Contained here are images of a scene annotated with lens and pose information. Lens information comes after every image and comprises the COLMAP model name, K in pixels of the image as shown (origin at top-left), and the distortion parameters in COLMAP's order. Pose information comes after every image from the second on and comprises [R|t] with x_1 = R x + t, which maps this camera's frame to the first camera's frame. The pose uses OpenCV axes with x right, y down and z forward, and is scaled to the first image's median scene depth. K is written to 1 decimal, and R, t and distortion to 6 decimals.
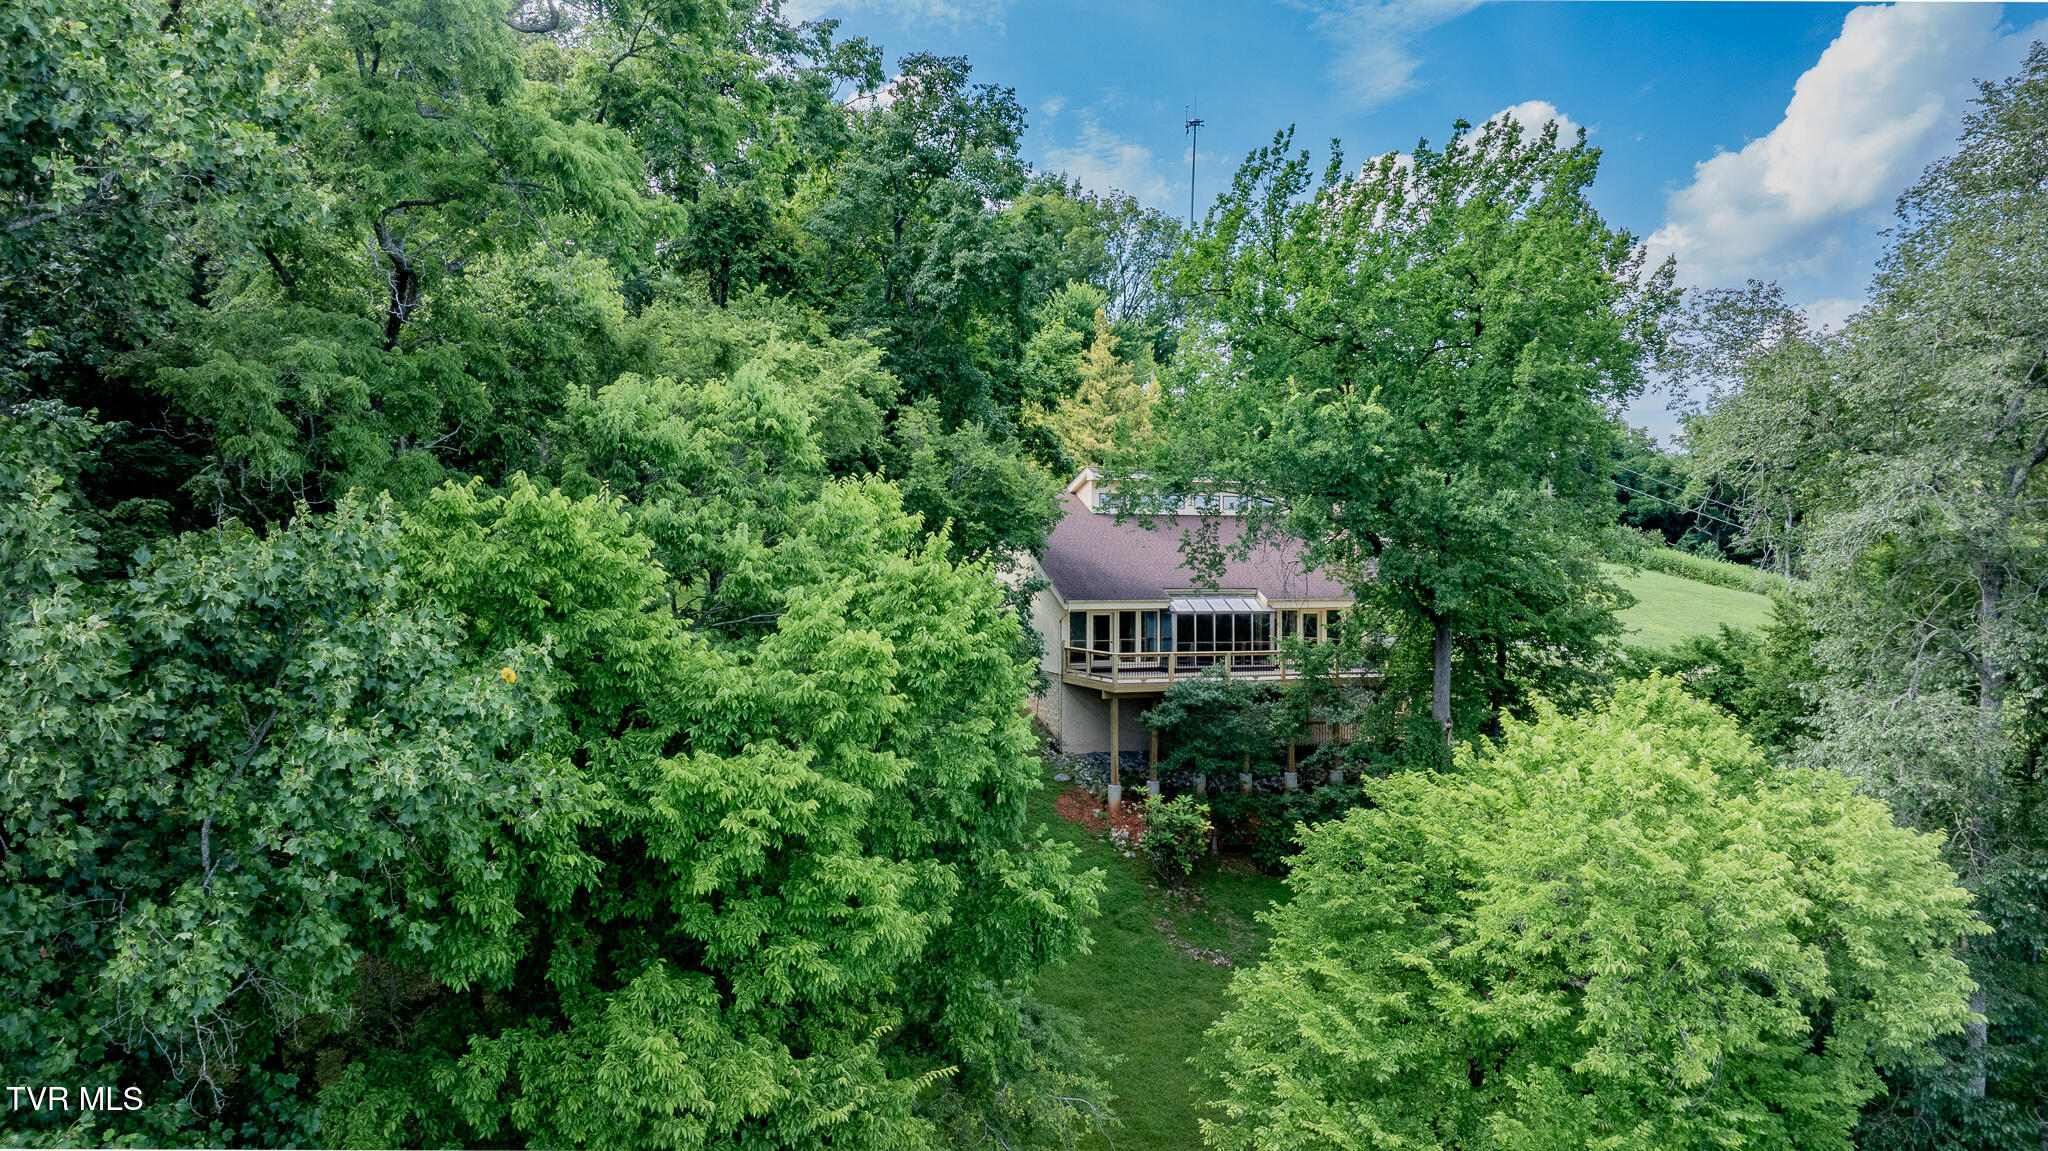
lens RADIAL K [[1555.8, 0, 1028.1], [0, 1555.8, 583.3], [0, 0, 1]] dist [-0.002618, -0.001892]
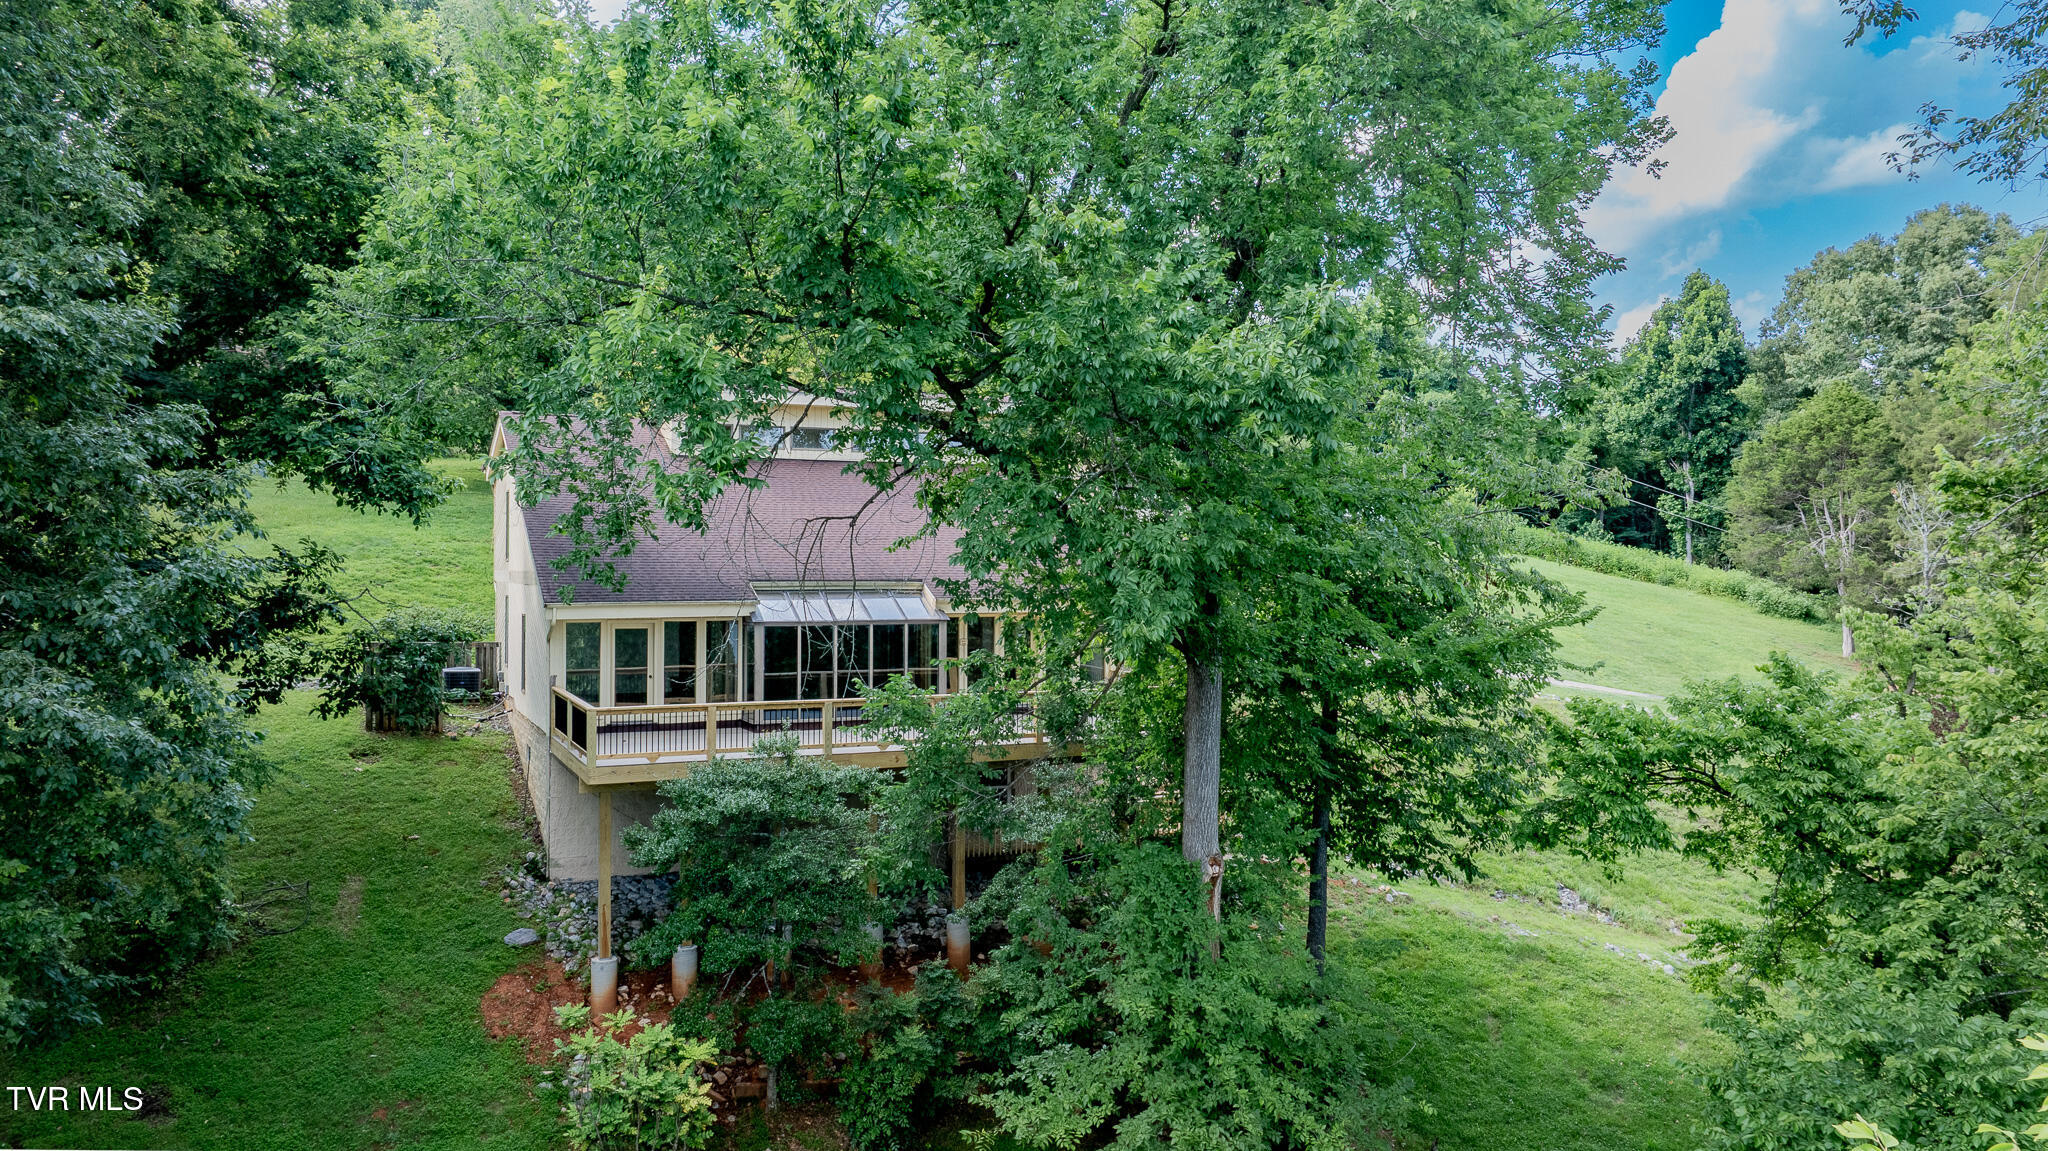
lens RADIAL K [[1555.8, 0, 1020.9], [0, 1555.8, 569.9], [0, 0, 1]] dist [-0.002618, -0.001892]
pose [[0.996403, -0.001289, 0.084735, 0.149107], [0.001460, 0.999997, -0.001956, 0.000799], [-0.084732, 0.002073, 0.996402, 0.462363]]
